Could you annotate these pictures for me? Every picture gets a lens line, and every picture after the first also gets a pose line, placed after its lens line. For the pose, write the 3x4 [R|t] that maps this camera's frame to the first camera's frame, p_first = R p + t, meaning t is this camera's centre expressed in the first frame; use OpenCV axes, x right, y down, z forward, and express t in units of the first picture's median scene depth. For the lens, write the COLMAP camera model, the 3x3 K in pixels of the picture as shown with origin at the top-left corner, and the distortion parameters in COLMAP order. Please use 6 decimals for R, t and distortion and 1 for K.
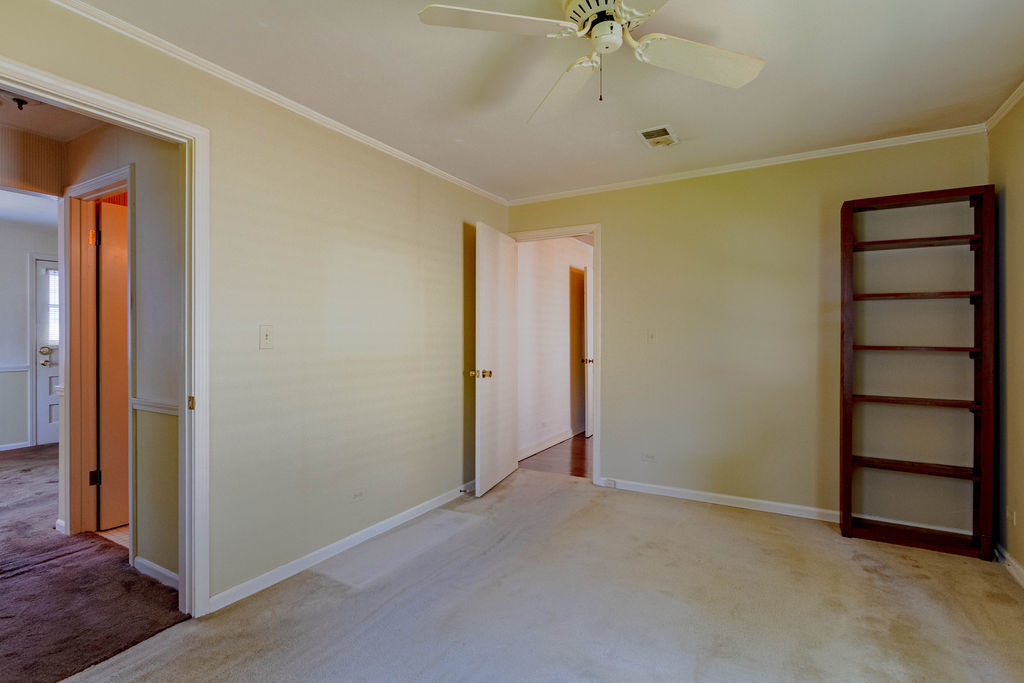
lens RADIAL K [[493.0, 0, 493.5], [0, 493.0, 338.7], [0, 0, 1]] dist [-0.001516, -0.000278]
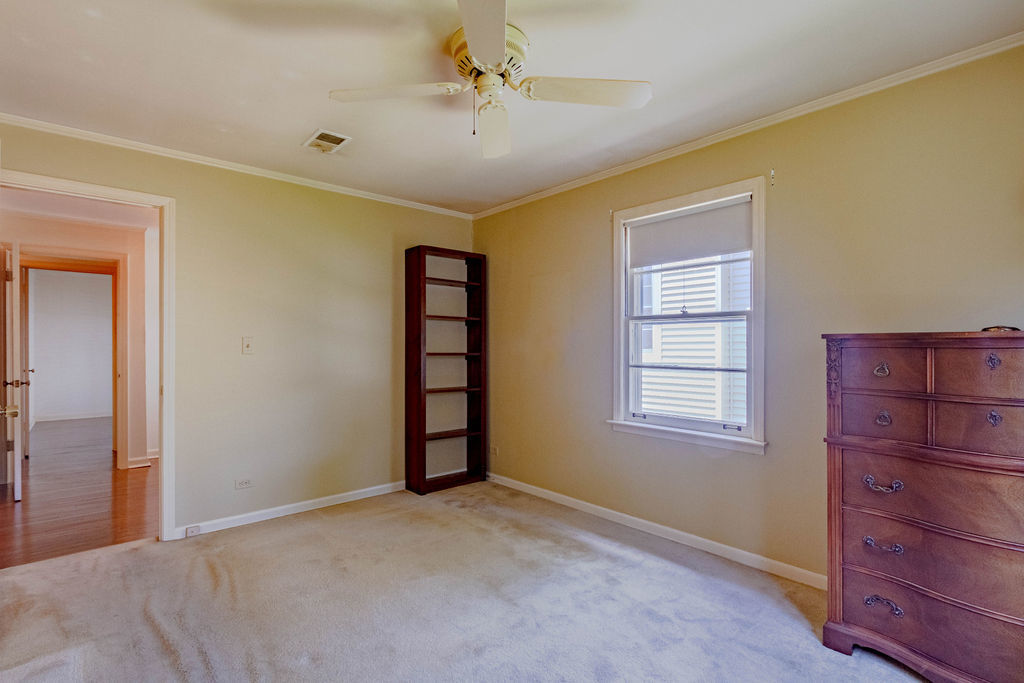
lens RADIAL K [[495.7, 0, 530.9], [0, 495.7, 345.6], [0, 0, 1]] dist [0.001121, -0.000026]
pose [[0.283229, 0.000455, 0.959052, -0.507906], [0.004287, 0.999989, -0.001741, -0.001115], [-0.959043, 0.004605, 0.283224, 0.341940]]
